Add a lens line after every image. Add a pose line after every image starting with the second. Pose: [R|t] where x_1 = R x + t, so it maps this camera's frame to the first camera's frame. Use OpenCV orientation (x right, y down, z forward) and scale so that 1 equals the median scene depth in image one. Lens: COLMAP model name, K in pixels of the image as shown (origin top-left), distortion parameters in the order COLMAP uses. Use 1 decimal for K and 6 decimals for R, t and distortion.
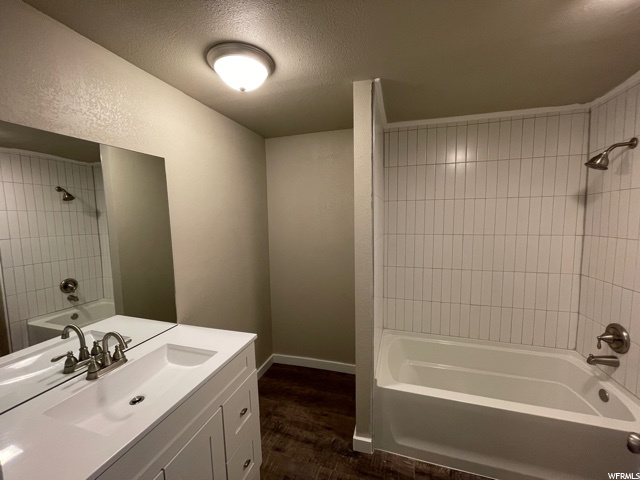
lens RADIAL K [[257.2, 0, 320.7], [0, 257.2, 239.8], [0, 0, 1]] dist [0.000752, -0.000344]
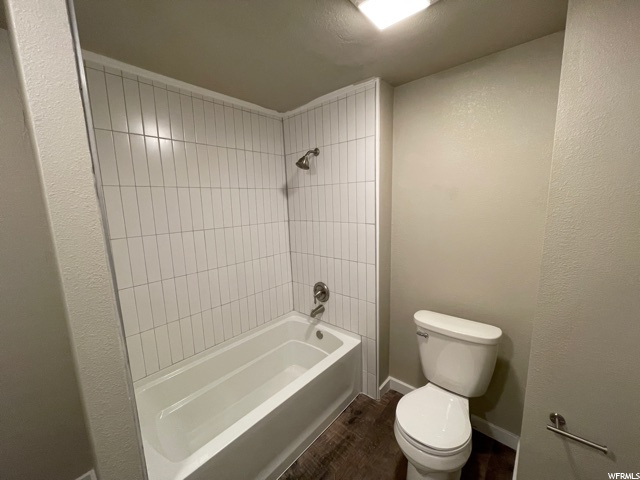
lens RADIAL K [[257.2, 0, 320.8], [0, 257.2, 239.4], [0, 0, 1]] dist [0.000752, -0.000344]
pose [[0.413126, -0.137886, 0.900175, -0.073620], [0.104149, 0.989139, 0.103715, -0.046123], [-0.904699, 0.050905, 0.422999, 0.364272]]
